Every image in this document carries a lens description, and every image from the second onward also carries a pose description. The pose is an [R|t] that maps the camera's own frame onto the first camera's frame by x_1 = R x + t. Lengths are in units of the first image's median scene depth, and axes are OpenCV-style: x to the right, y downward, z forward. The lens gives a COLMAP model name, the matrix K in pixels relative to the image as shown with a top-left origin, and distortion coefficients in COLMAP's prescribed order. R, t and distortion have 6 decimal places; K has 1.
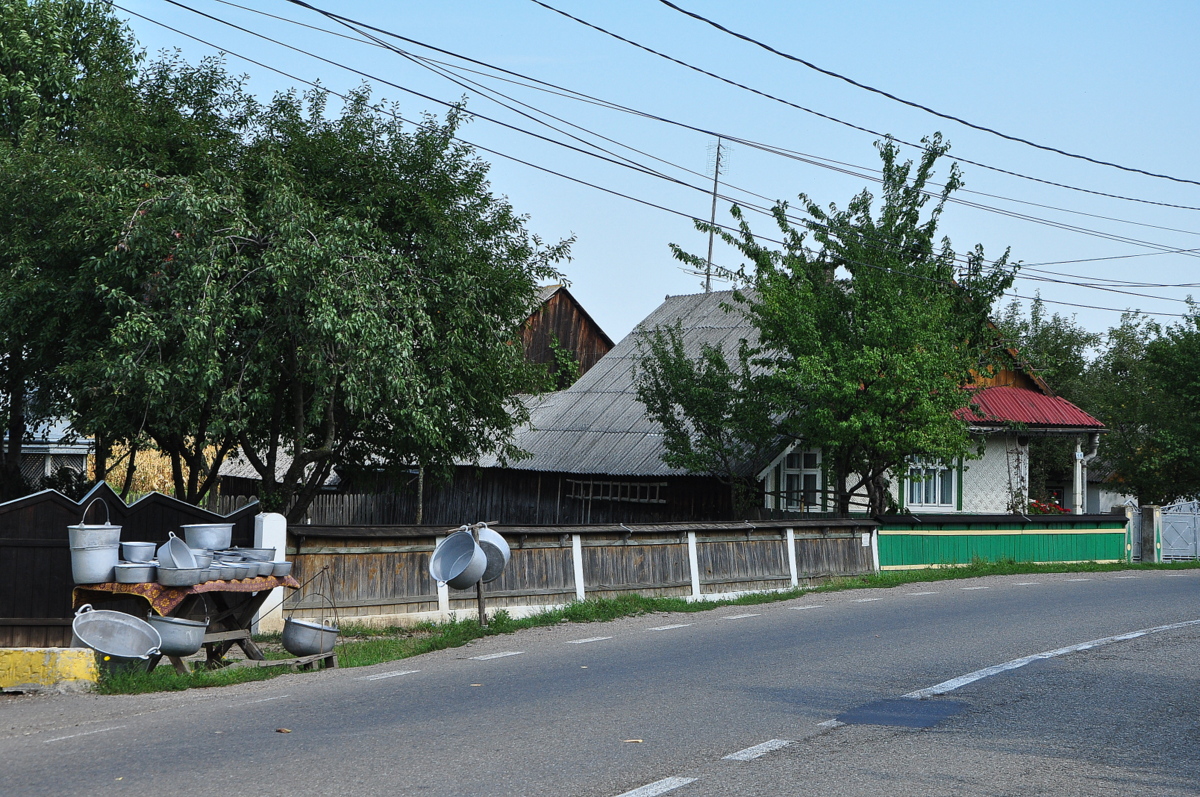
lens RADIAL K [[2693.3, 0, 599.5], [0, 2693.3, 402.6], [0, 0, 1]] dist [0.546542, 0.000000]
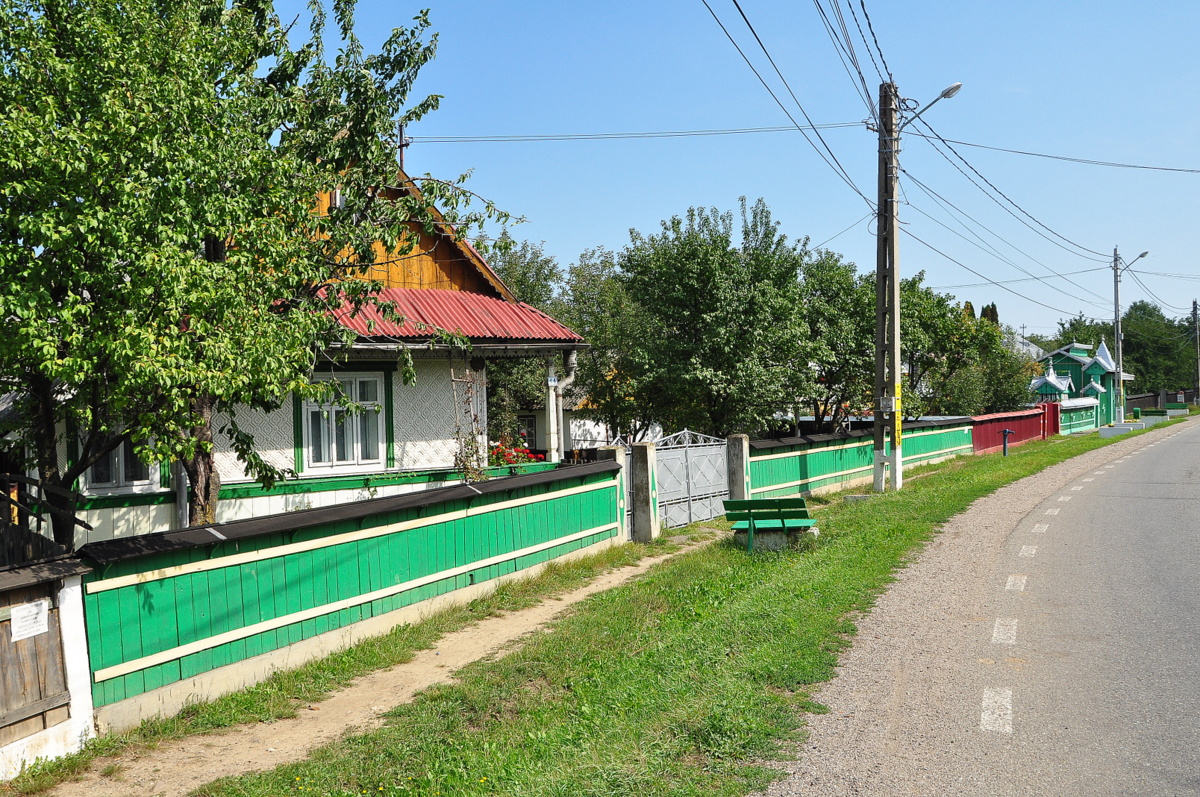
lens RADIAL K [[1240.0, 0, 600.2], [0, 1240.0, 400.6], [0, 0, 1]] dist [0.010606, 0.000000]
pose [[0.975472, -0.045572, 0.215356, 0.116477], [0.039161, 0.998656, 0.033948, 0.013801], [-0.216614, -0.024682, 0.975945, 0.675902]]
